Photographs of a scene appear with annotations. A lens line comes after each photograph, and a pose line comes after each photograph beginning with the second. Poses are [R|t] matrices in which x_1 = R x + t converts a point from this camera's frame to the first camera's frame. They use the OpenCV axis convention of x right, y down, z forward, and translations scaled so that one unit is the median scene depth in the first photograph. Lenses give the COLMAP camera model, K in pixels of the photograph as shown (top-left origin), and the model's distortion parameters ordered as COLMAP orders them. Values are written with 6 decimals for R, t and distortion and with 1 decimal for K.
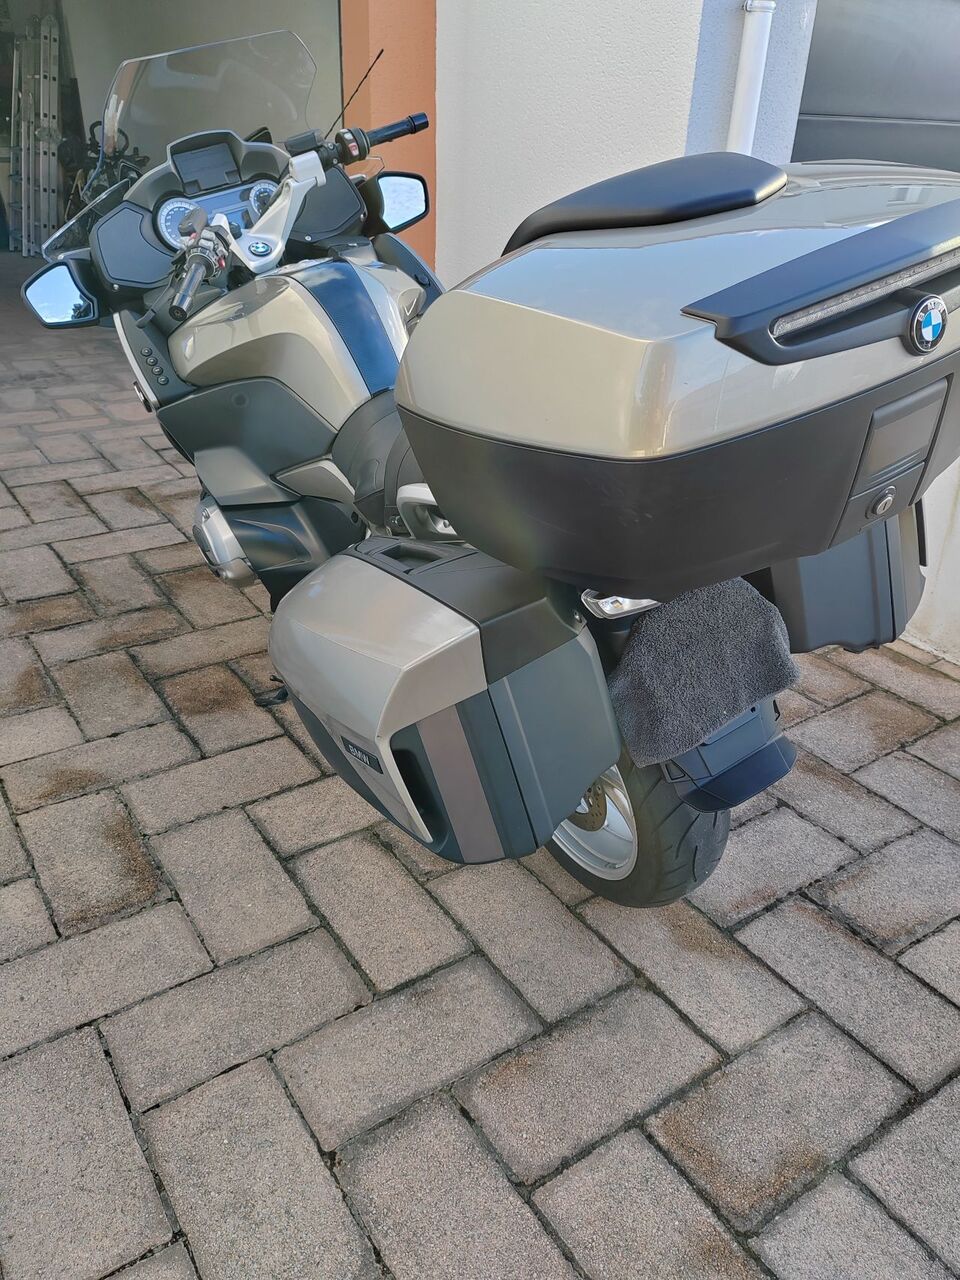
lens RADIAL K [[992.1, 0, 480.0], [0, 992.1, 640.0], [0, 0, 1]] dist [-0.000736, 0.005493]
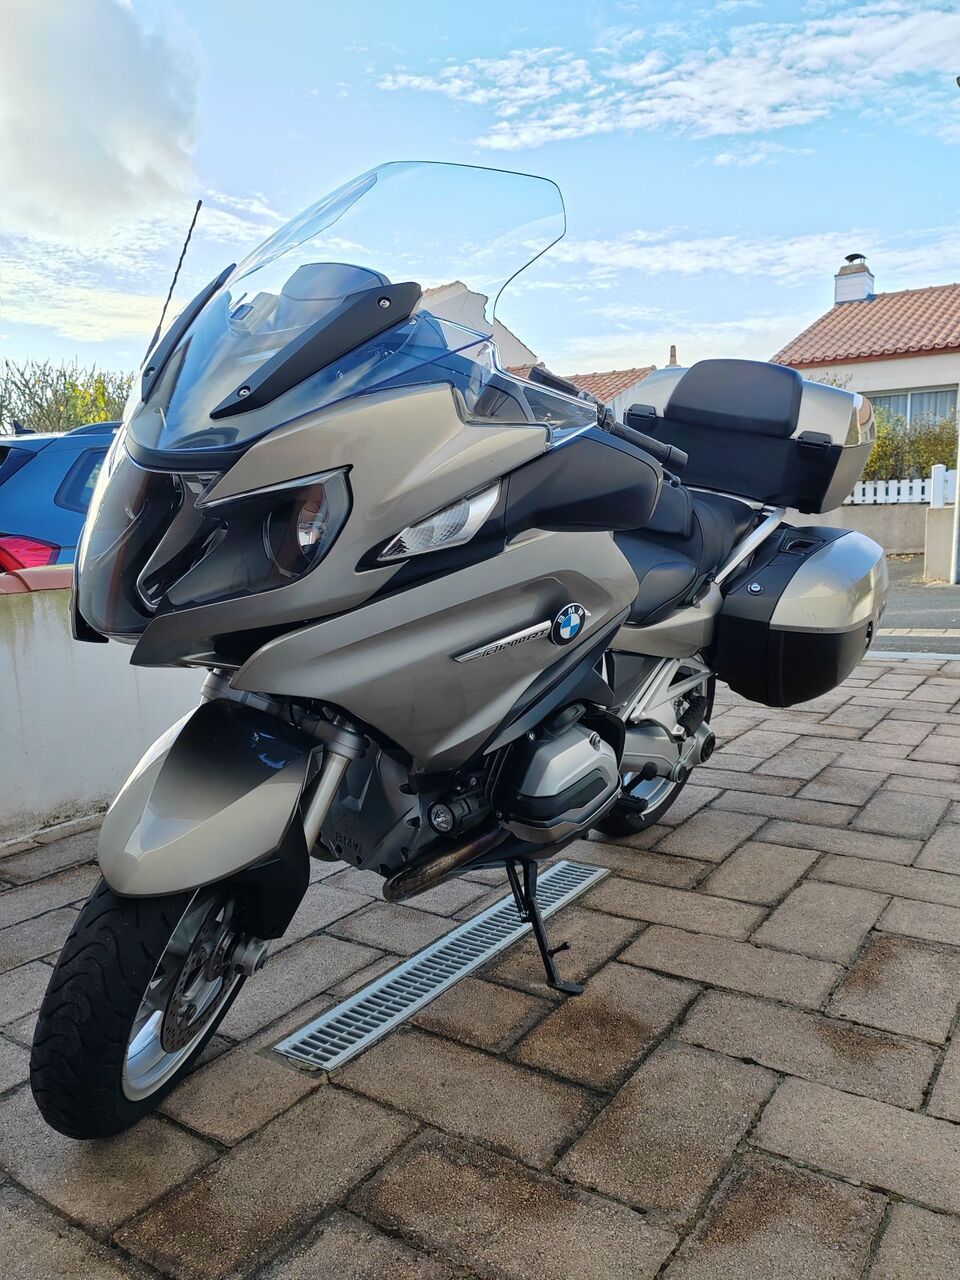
lens RADIAL K [[992.1, 0, 480.0], [0, 992.1, 640.0], [0, 0, 1]] dist [-0.000736, 0.005493]
pose [[-0.380956, -0.144002, 0.913310, -0.985648], [0.452105, 0.832640, 0.319863, -0.503624], [-0.806519, 0.534766, -0.252095, 1.301703]]
